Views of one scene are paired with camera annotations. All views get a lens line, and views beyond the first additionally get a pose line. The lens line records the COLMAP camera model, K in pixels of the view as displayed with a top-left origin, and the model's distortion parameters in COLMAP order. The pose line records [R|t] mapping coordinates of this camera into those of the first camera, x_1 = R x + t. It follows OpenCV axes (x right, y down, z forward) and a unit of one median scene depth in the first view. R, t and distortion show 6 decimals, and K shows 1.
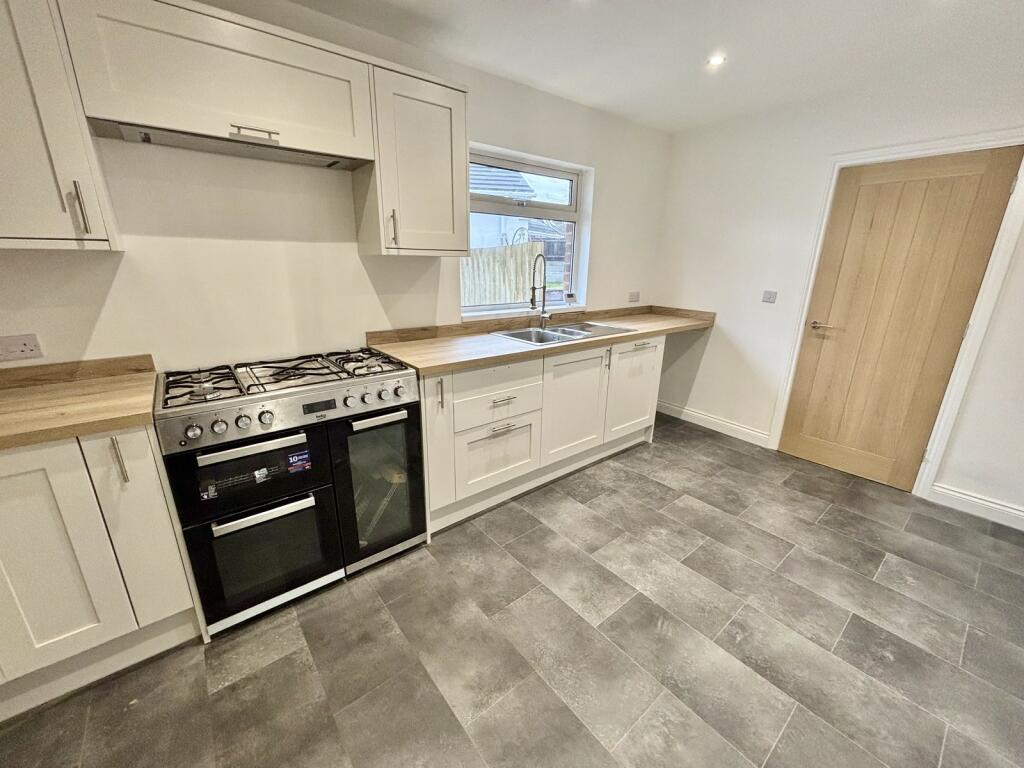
lens RADIAL K [[410.3, 0, 511.0], [0, 410.3, 383.4], [0, 0, 1]] dist [-0.001094, -0.000366]
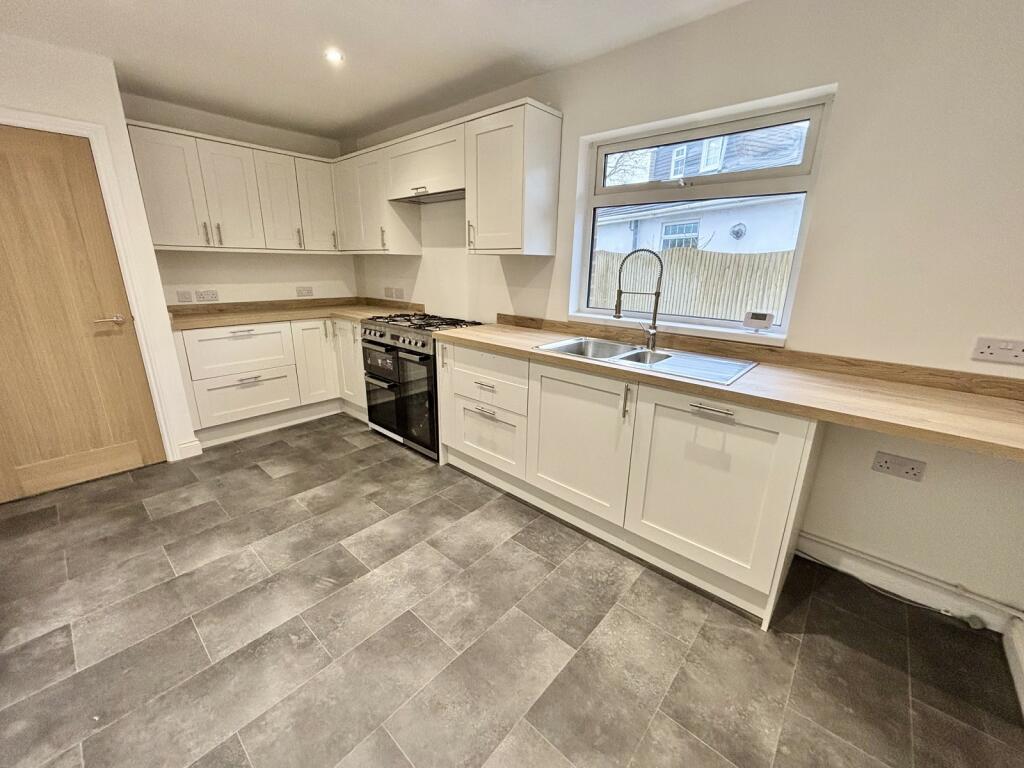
lens RADIAL K [[410.3, 0, 511.0], [0, 410.3, 383.4], [0, 0, 1]] dist [-0.001094, -0.000366]
pose [[0.166533, 0.267812, -0.948970, 1.146965], [-0.299123, 0.930778, 0.210185, -0.237135], [0.939570, 0.248856, 0.235114, 0.909824]]
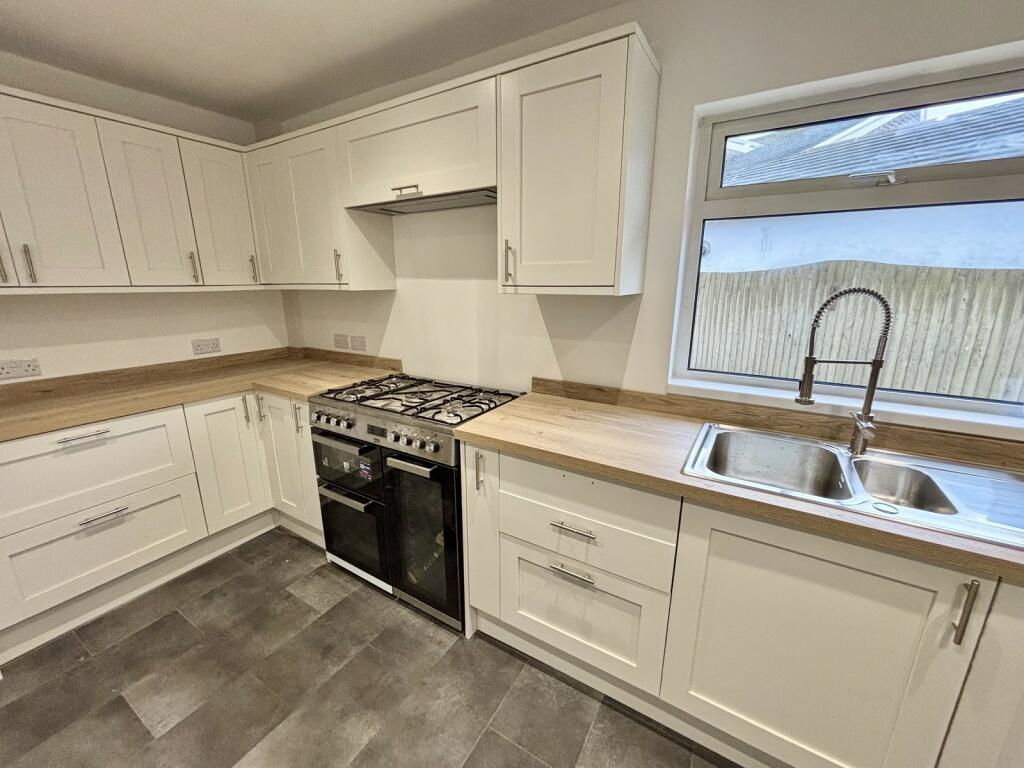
lens RADIAL K [[410.3, 0, 511.0], [0, 410.3, 383.4], [0, 0, 1]] dist [-0.001094, -0.000366]
pose [[0.341177, 0.216740, -0.914670, 0.512158], [-0.267645, 0.955177, 0.126505, -0.244001], [0.901091, 0.201646, 0.383894, 0.721691]]
